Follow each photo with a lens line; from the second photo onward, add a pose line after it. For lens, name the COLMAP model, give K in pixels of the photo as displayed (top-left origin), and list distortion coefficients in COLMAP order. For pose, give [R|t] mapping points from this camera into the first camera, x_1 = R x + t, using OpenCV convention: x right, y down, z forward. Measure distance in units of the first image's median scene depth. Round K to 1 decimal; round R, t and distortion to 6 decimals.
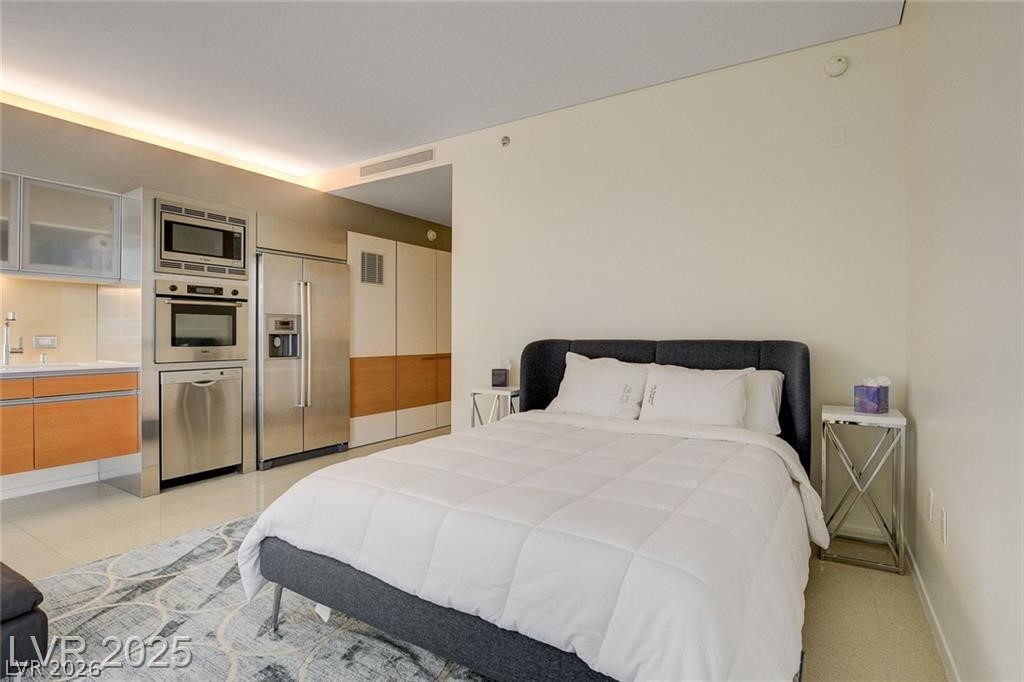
lens RADIAL K [[514.4, 0, 507.3], [0, 514.4, 336.9], [0, 0, 1]] dist [-0.022722, 0.000005]
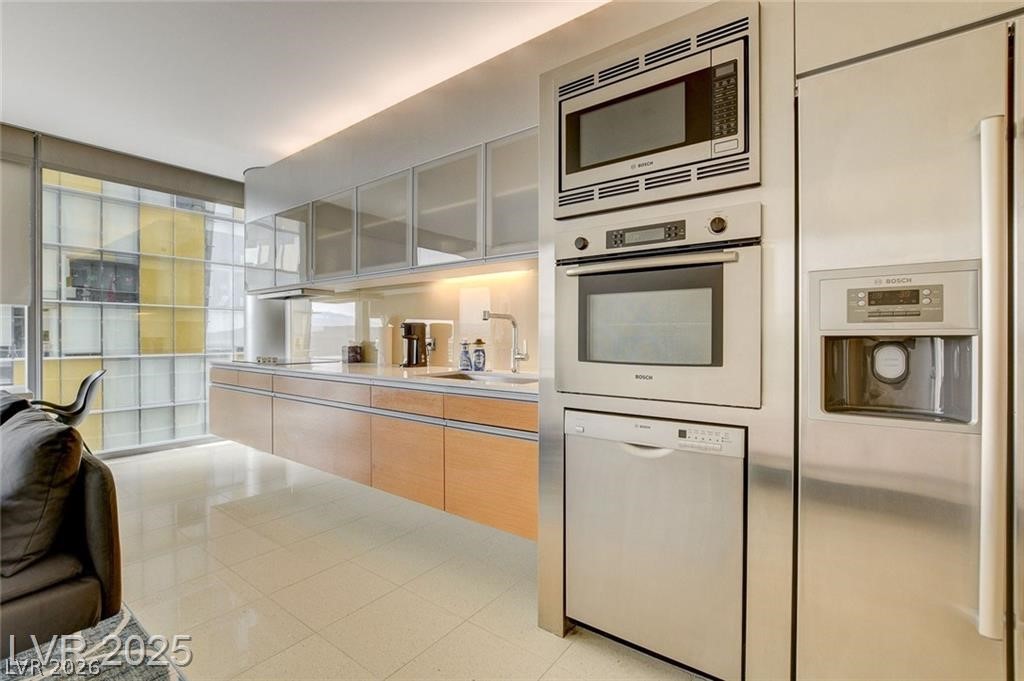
lens RADIAL K [[451.9, 0, 510.0], [0, 451.9, 337.2], [0, 0, 1]] dist [-0.027703, 0.007403]
pose [[-0.083407, 0.003652, -0.996509, -0.199160], [-0.002658, 0.999989, 0.003887, -0.005777], [0.996512, 0.002973, -0.083396, 0.907361]]
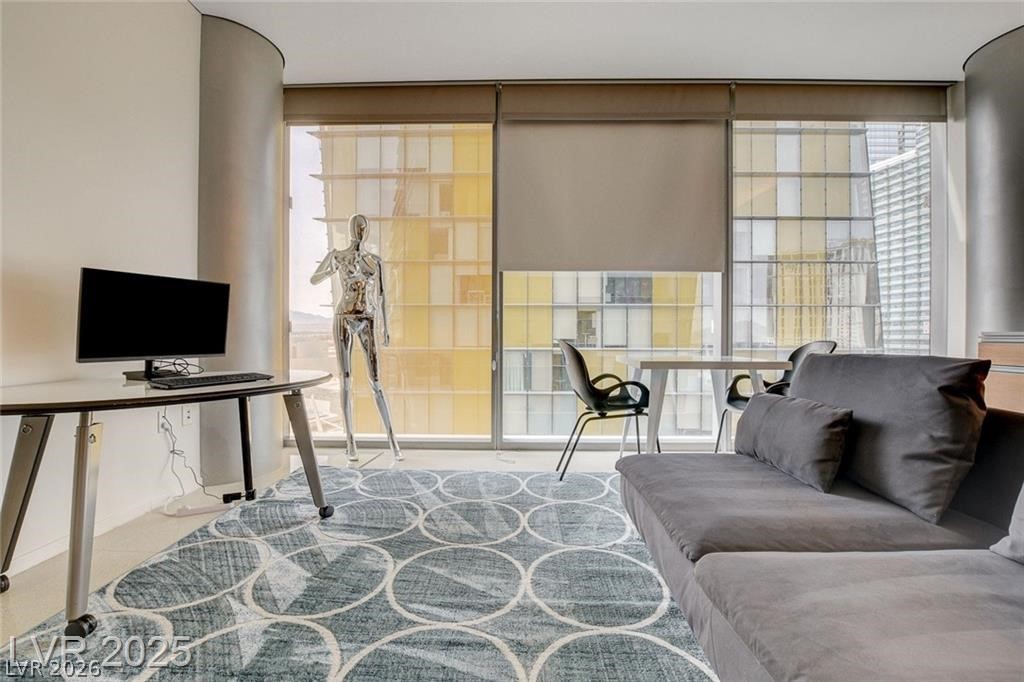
lens RADIAL K [[458.7, 0, 508.7], [0, 458.7, 343.0], [0, 0, 1]] dist [-0.023962, 0.003792]
pose [[-0.863800, 0.006856, -0.503788, -0.223239], [-0.004380, 0.999767, 0.021115, 0.052937], [0.503816, 0.020446, -0.863569, 0.407658]]
